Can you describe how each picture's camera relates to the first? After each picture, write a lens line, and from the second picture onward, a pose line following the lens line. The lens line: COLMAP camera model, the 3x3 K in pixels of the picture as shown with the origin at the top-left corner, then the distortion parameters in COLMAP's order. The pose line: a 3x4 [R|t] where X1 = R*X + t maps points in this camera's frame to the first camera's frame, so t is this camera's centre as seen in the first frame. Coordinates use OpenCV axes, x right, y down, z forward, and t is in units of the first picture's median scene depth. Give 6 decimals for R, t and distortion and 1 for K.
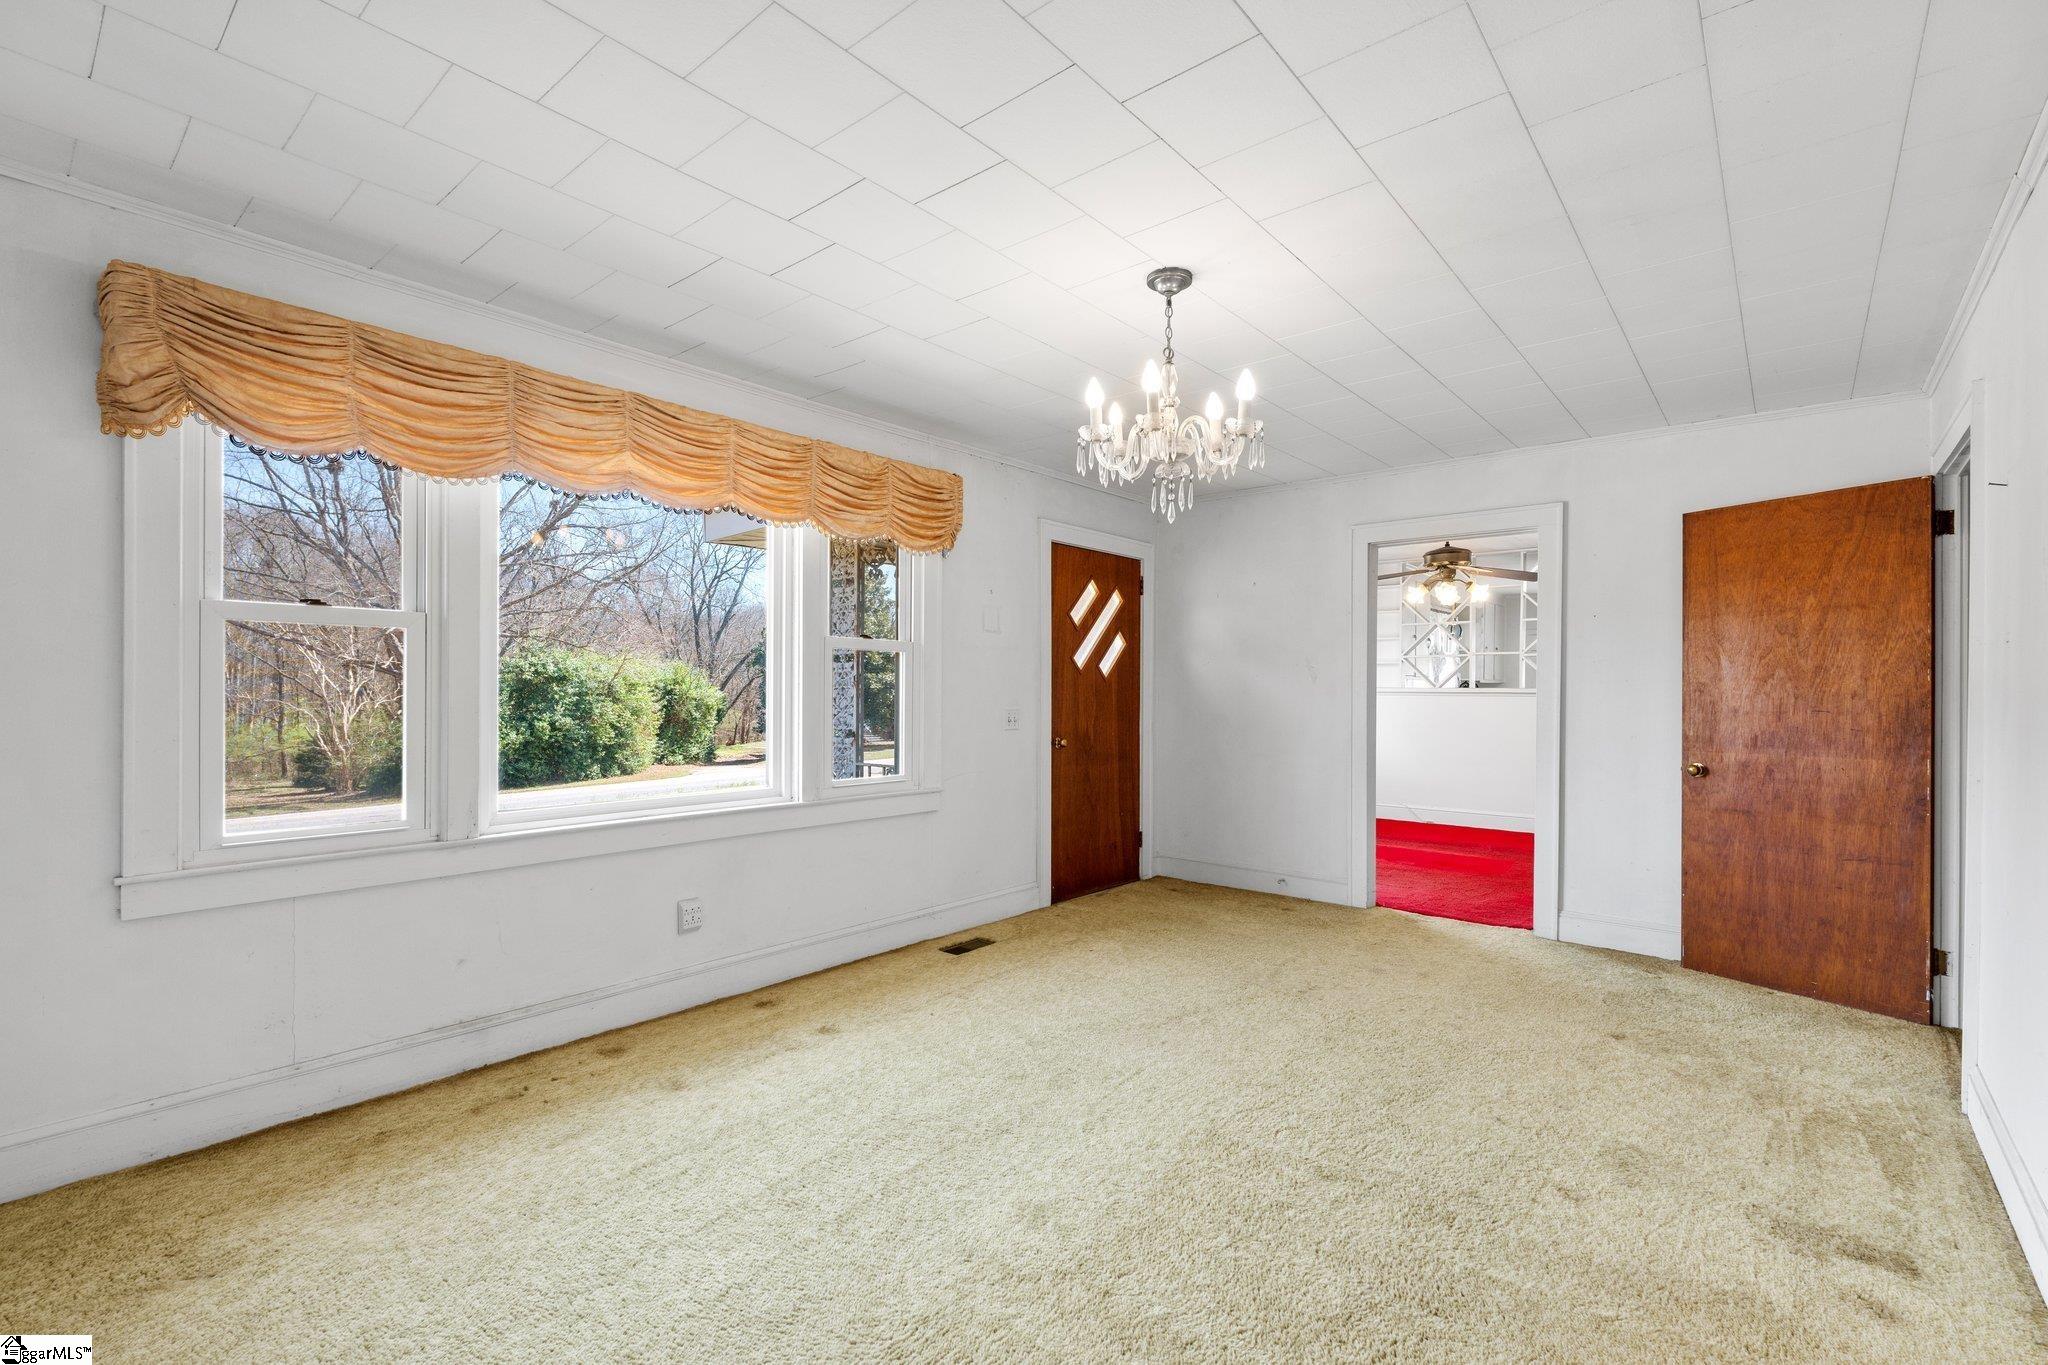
lens RADIAL K [[901.1, 0, 1016.8], [0, 901.1, 687.1], [0, 0, 1]] dist [-0.008314, 0.001974]
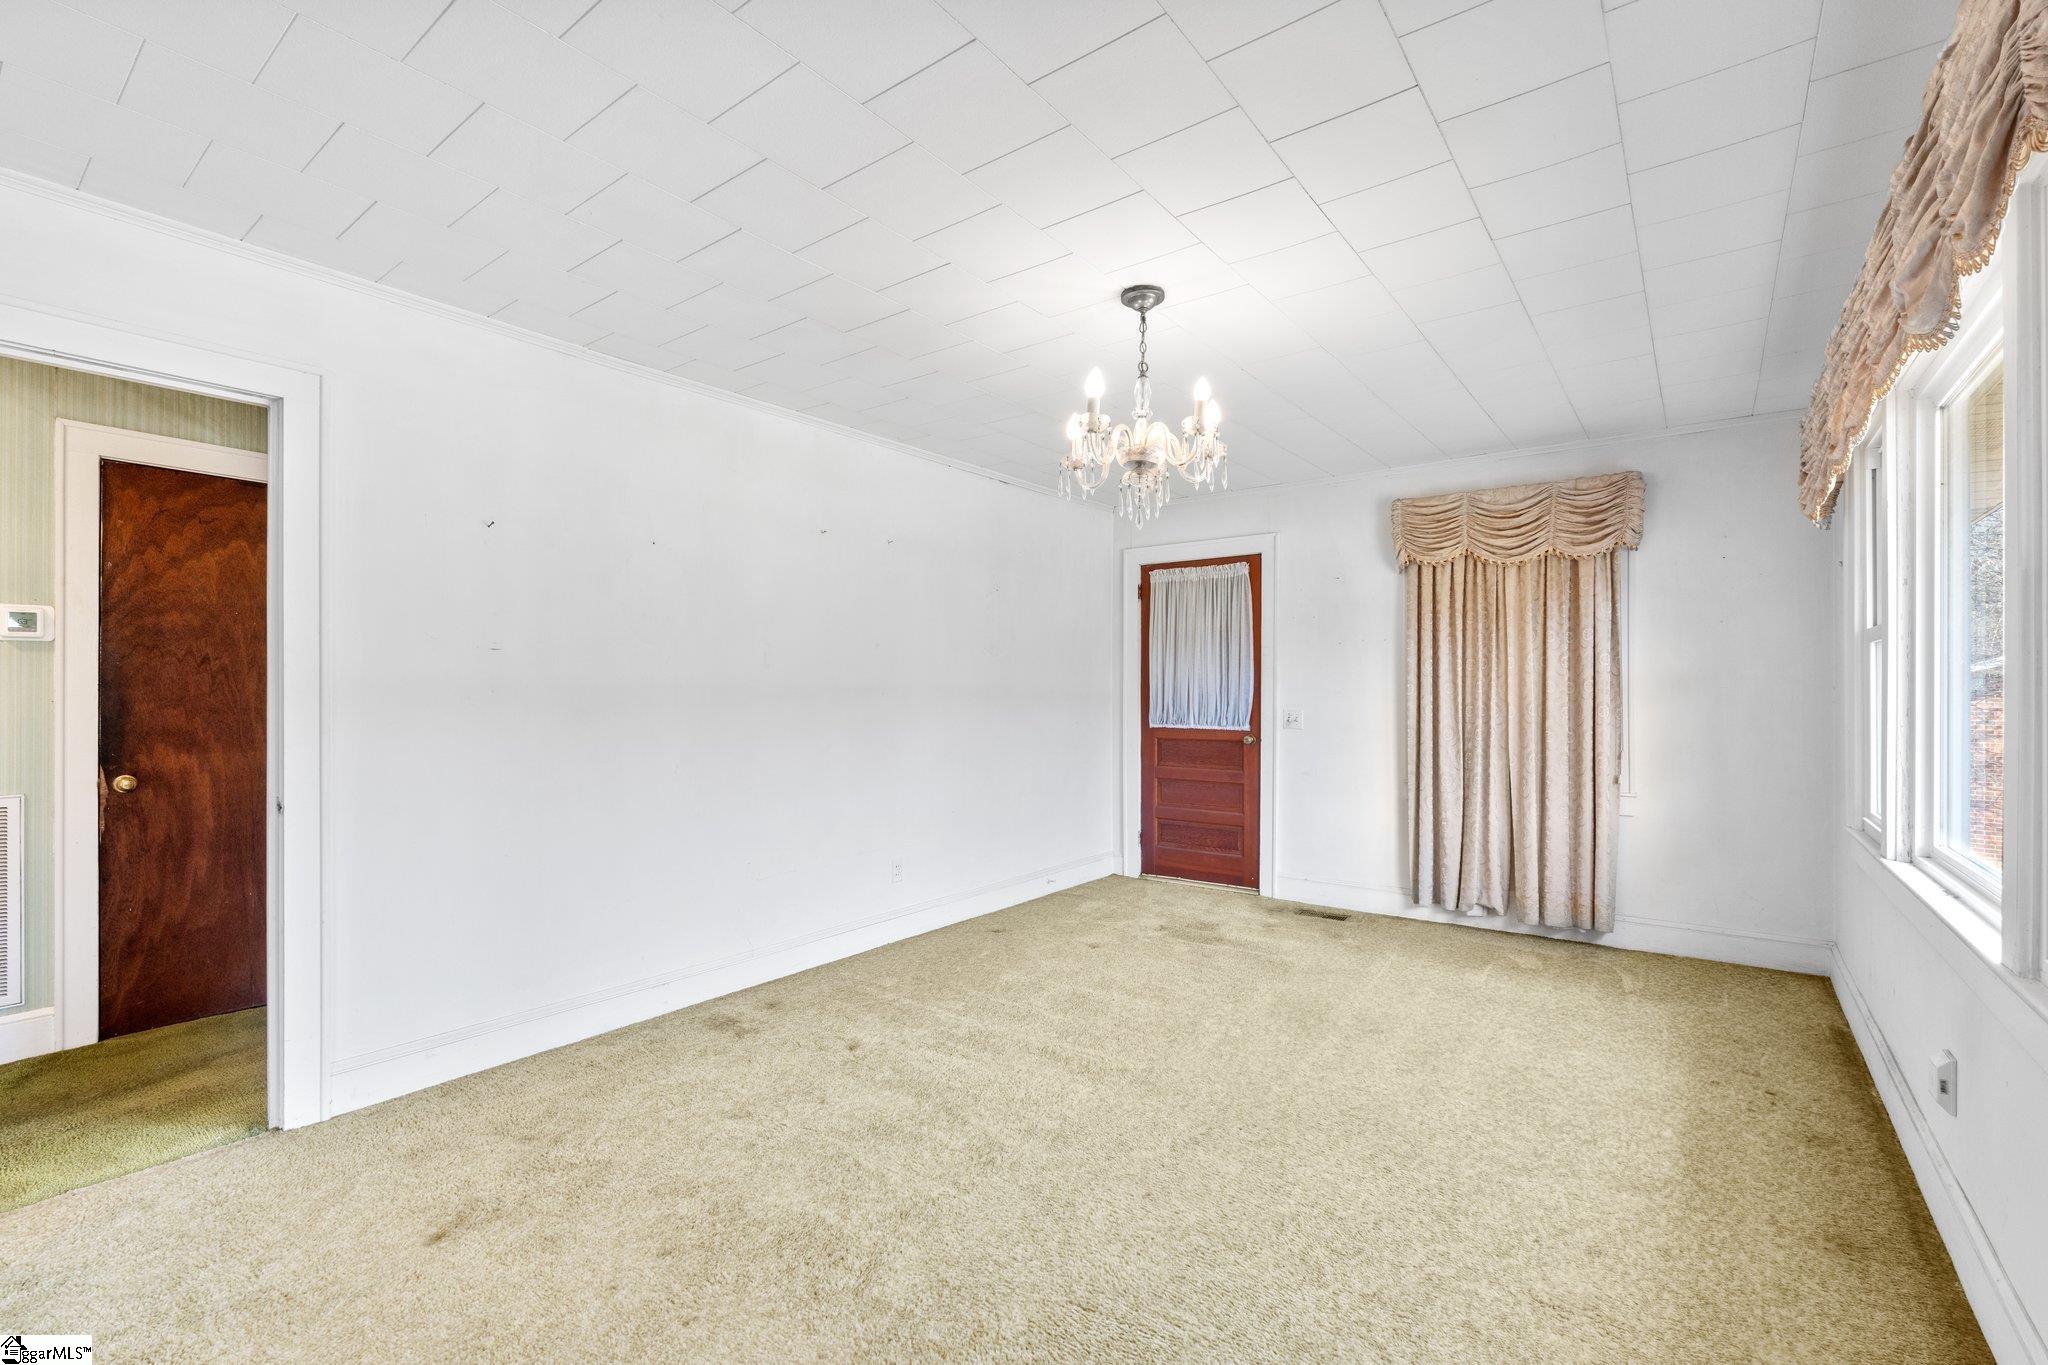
lens RADIAL K [[901.1, 0, 1032.1], [0, 901.1, 683.5], [0, 0, 1]] dist [-0.008314, 0.001974]
pose [[-0.997671, -0.005807, -0.067966, 0.232392], [-0.005137, 0.999936, -0.010037, 0.001238], [0.068020, -0.009664, -0.997637, 1.302674]]
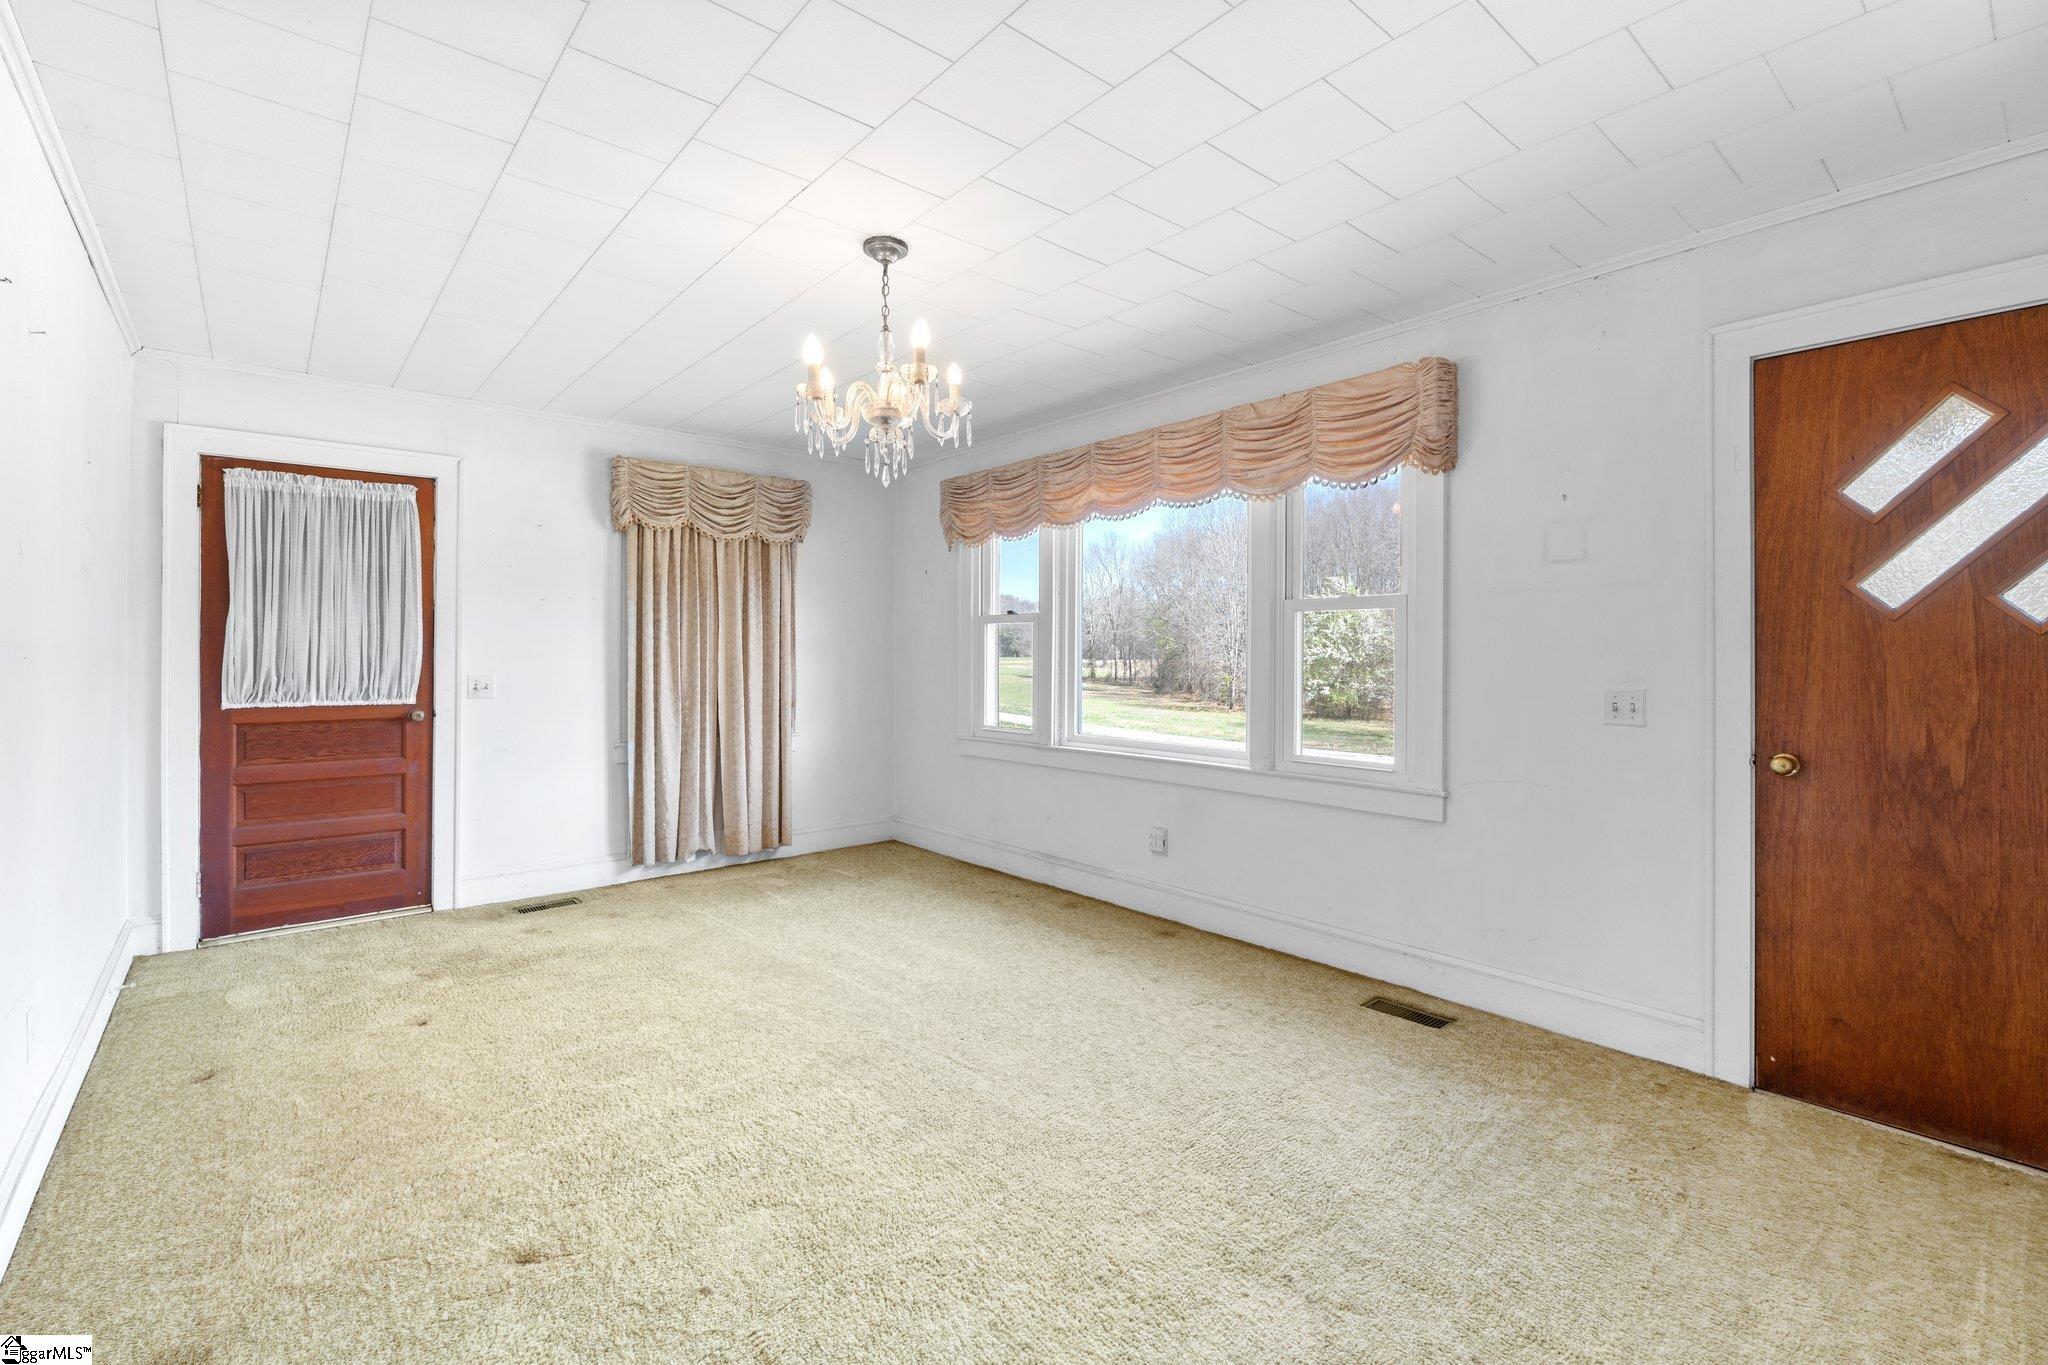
lens RADIAL K [[901.1, 0, 1030.7], [0, 901.1, 648.8], [0, 0, 1]] dist [-0.008314, 0.001974]
pose [[-0.143940, -0.009434, -0.989542, 0.737524], [0.001148, 0.999952, -0.009700, 0.003612], [0.989586, -0.002532, -0.143922, 0.844472]]
